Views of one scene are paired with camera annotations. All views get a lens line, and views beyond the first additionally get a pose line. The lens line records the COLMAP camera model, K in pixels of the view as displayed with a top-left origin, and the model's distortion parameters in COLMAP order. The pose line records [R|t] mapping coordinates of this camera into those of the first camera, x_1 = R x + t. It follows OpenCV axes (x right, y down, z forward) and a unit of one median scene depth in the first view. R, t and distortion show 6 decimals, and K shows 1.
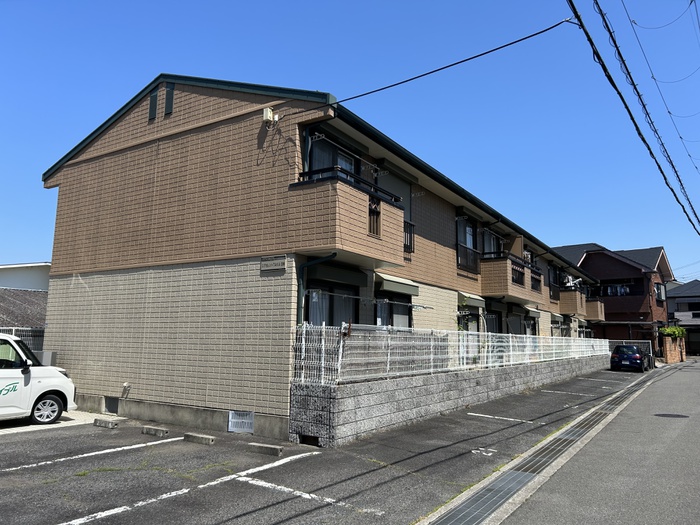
lens RADIAL K [[524.1, 0, 350.0], [0, 524.1, 262.5], [0, 0, 1]] dist [0.052624, -0.051465]
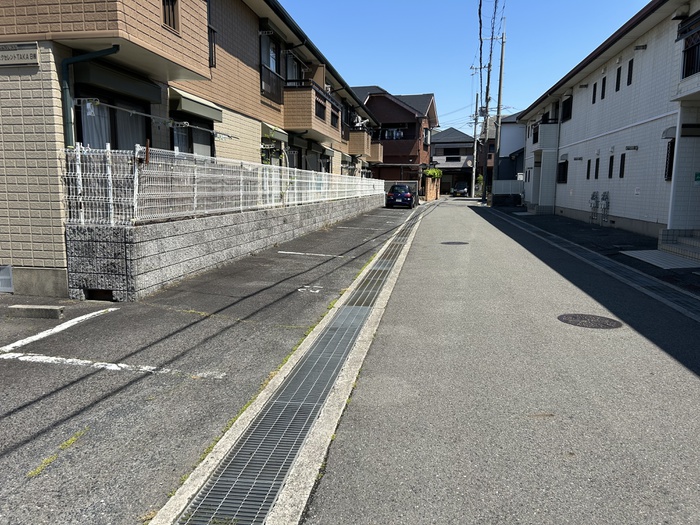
lens RADIAL K [[524.1, 0, 350.0], [0, 524.1, 262.5], [0, 0, 1]] dist [0.052624, -0.051465]
pose [[0.919028, -0.063293, 0.389077, -0.034950], [-0.052516, 0.958568, 0.279982, 0.044858], [-0.390678, -0.277744, 0.877627, 0.156732]]
